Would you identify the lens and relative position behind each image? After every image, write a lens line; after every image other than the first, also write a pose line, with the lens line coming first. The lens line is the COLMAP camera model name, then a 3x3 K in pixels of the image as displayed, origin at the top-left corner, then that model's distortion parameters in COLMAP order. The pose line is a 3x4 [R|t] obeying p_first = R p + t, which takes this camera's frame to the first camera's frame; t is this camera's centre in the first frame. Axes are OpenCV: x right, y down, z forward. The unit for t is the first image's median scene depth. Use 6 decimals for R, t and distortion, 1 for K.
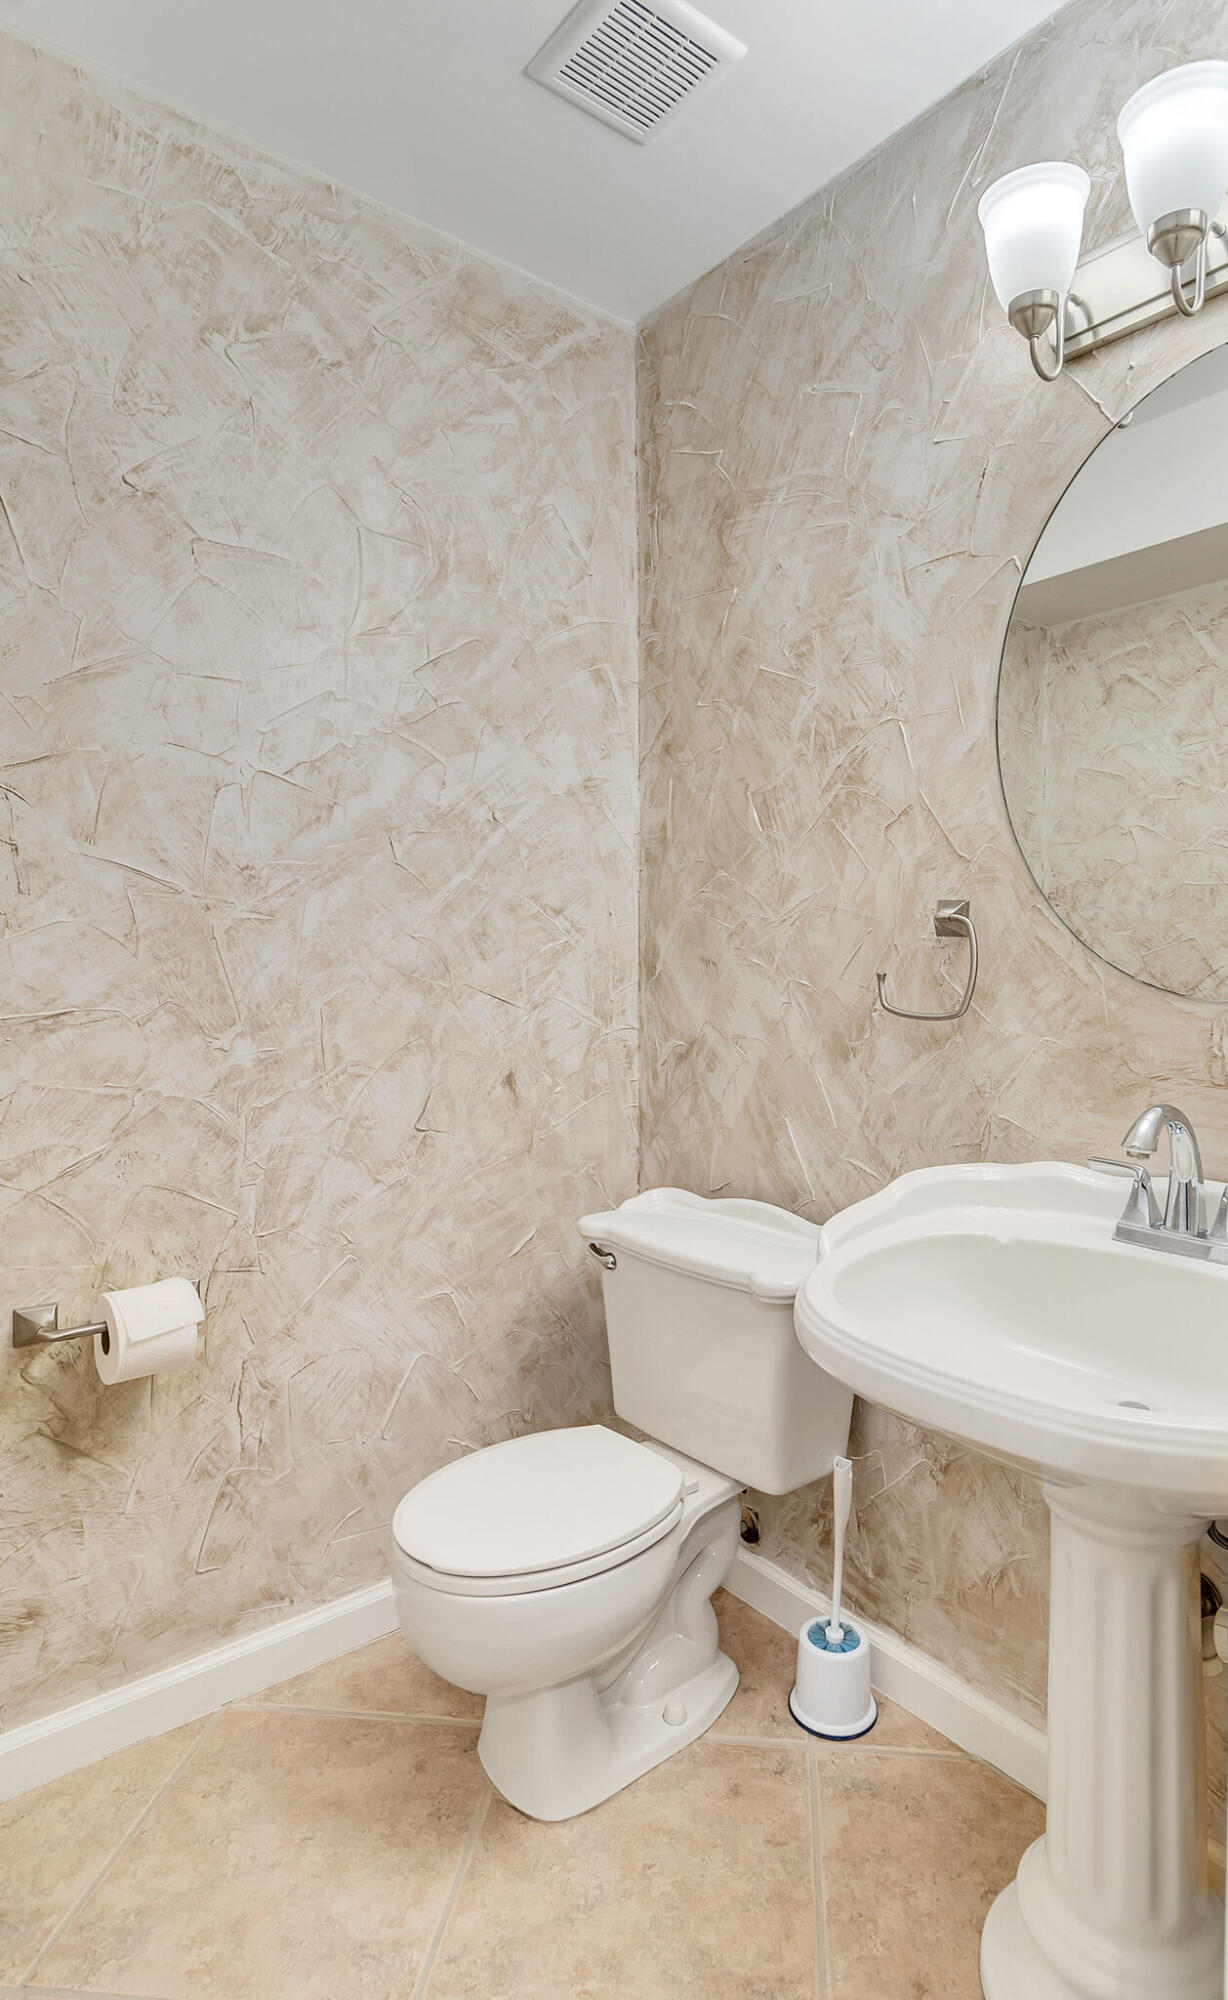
lens RADIAL K [[1156.7, 0, 614.0], [0, 1156.7, 1000.0], [0, 0, 1]] dist [0.001148, 0.000929]
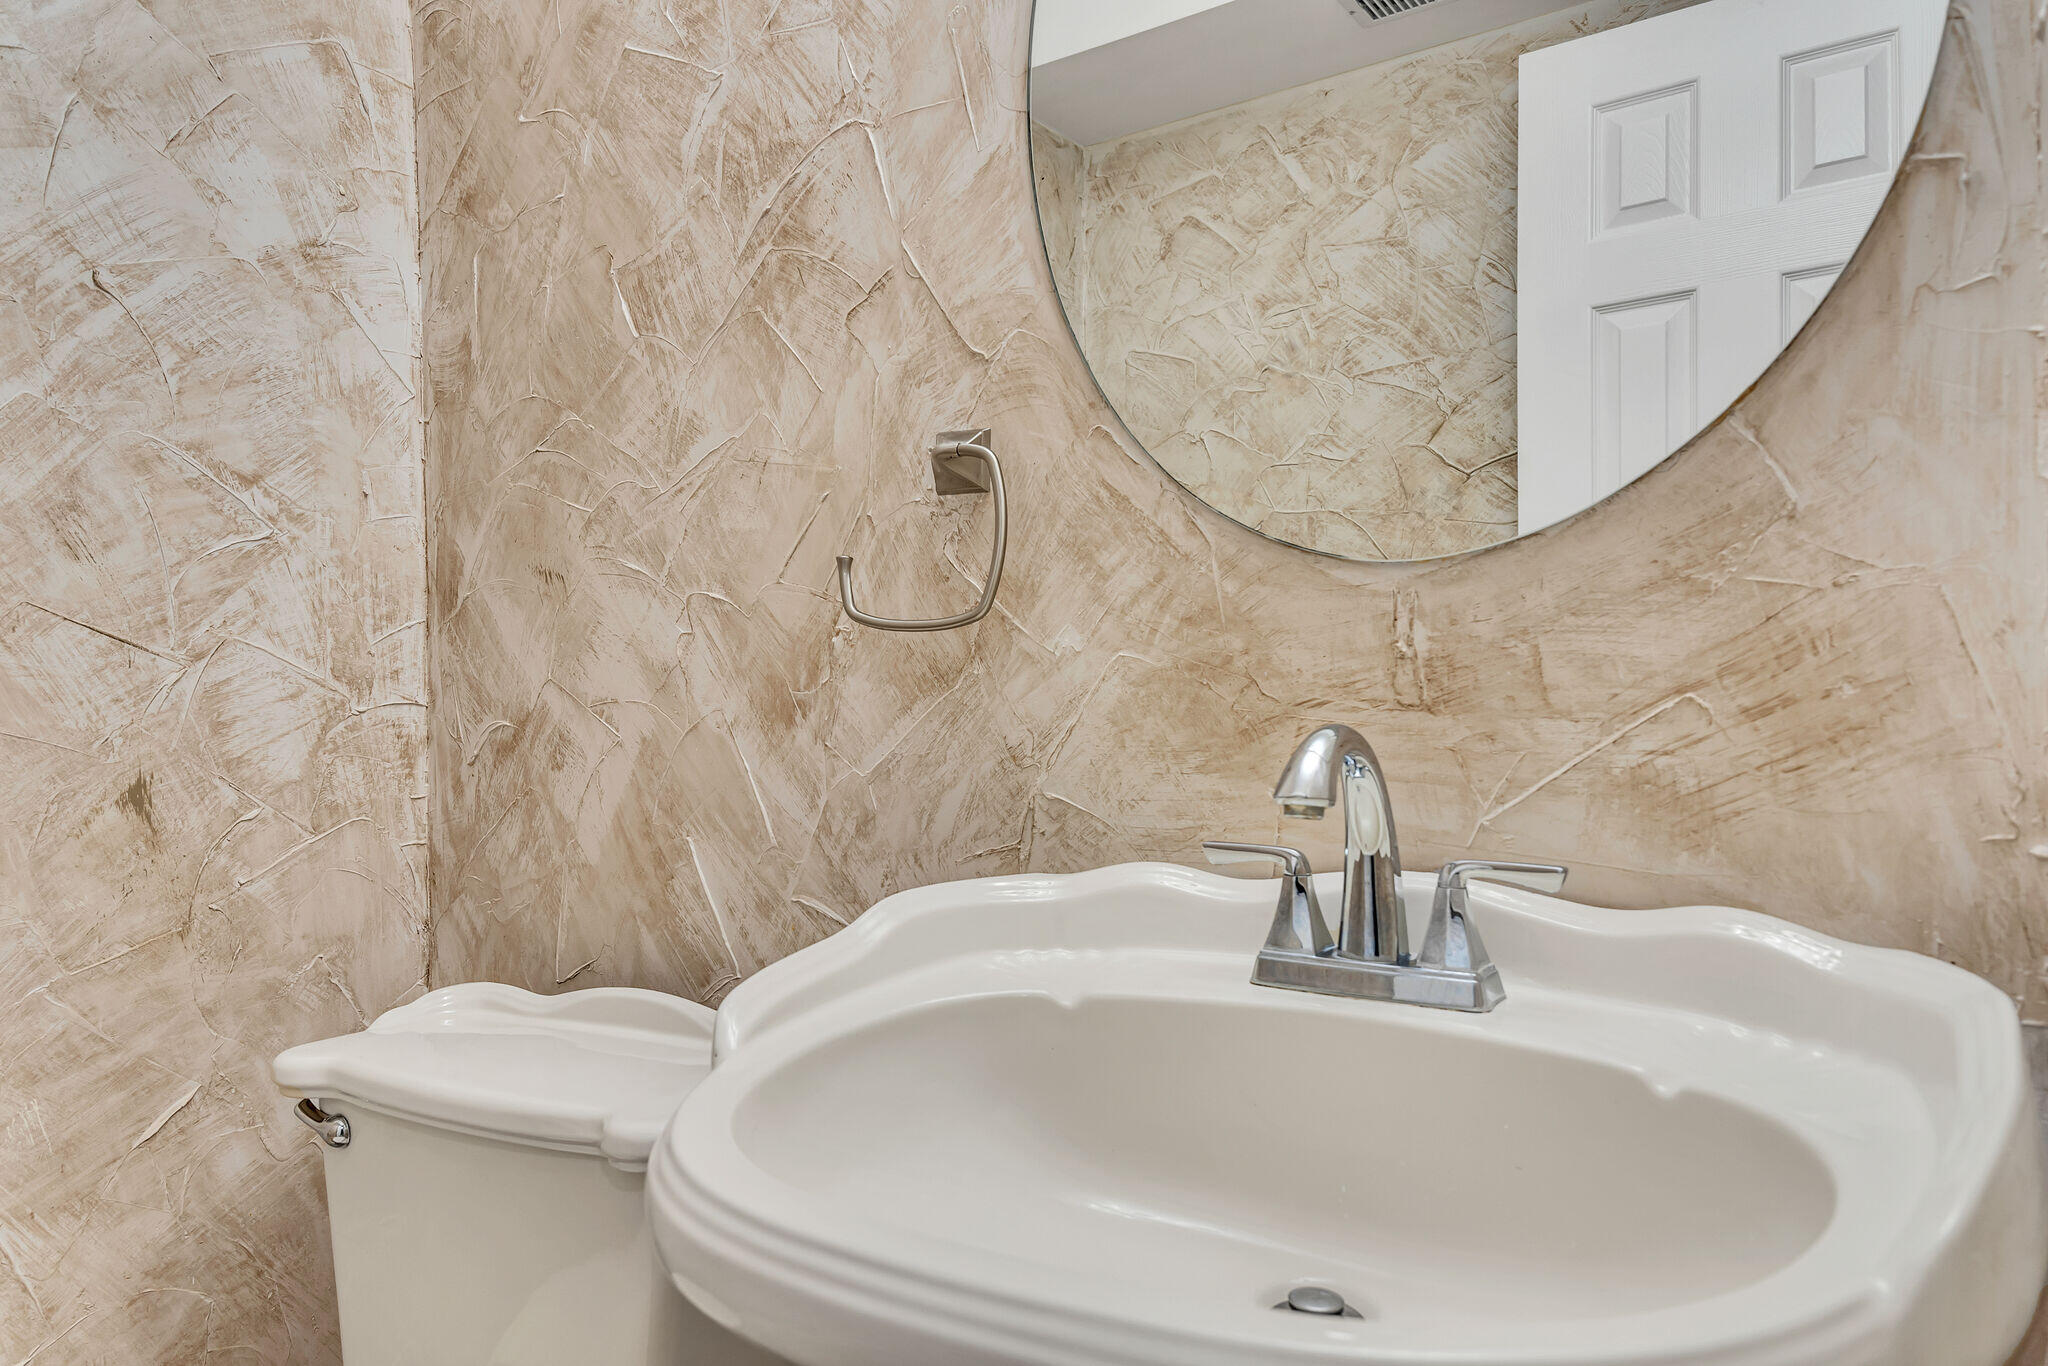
lens RADIAL K [[1577.0, 0, 1024.0], [0, 1577.0, 683.0], [0, 0, 1]] dist [0.169531, -0.205423]
pose [[0.948206, -0.010555, 0.317482, 0.054576], [0.023230, 0.999076, -0.036165, 0.055405], [-0.316807, 0.041667, 0.947574, 0.193743]]
